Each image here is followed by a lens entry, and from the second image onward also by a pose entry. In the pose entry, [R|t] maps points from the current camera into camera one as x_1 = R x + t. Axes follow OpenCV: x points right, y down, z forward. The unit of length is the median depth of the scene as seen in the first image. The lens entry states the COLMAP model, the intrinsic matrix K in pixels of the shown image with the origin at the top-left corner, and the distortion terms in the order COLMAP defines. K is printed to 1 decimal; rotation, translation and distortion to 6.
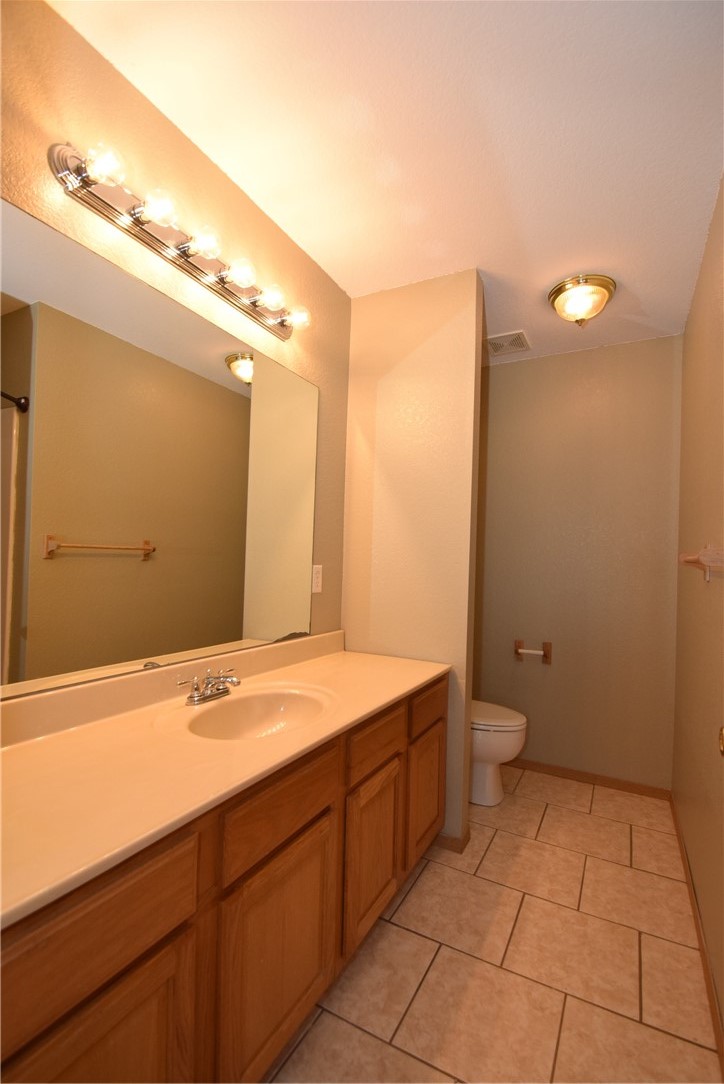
lens RADIAL K [[476.8, 0, 362.0], [0, 476.8, 542.0], [0, 0, 1]] dist [0.026378, -0.020353]
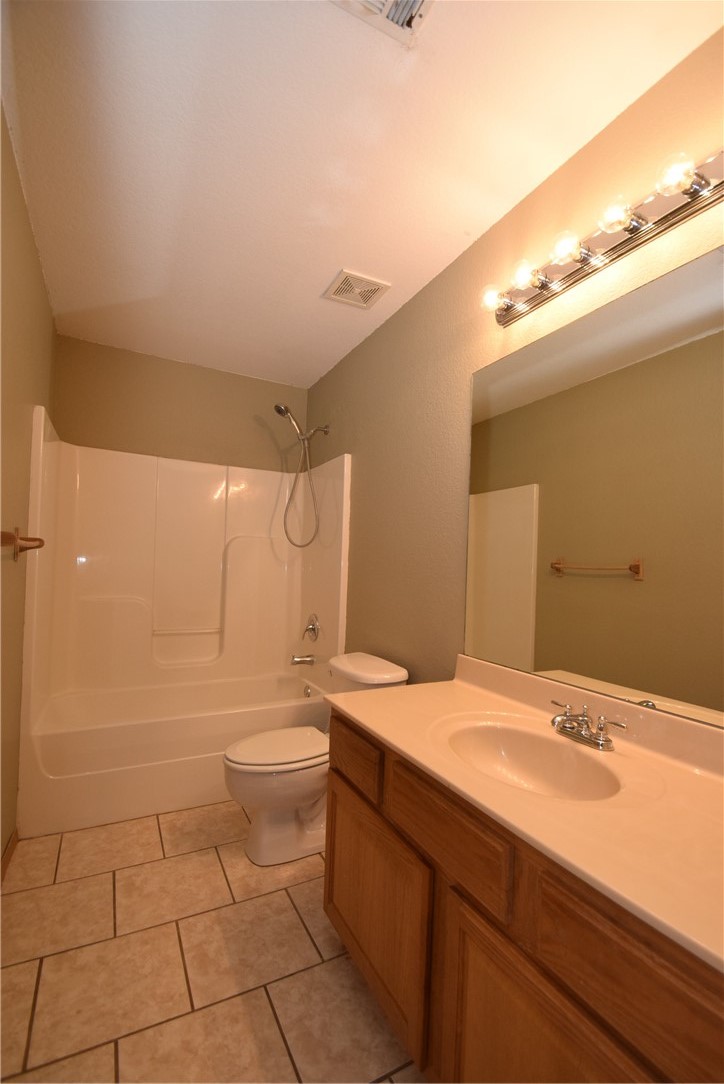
lens RADIAL K [[476.8, 0, 362.0], [0, 476.8, 542.0], [0, 0, 1]] dist [0.026378, -0.020353]
pose [[-0.540526, -0.123891, -0.832155, 0.755266], [-0.049013, 0.992055, -0.115860, 0.126711], [0.839898, -0.021839, -0.542304, 1.400145]]
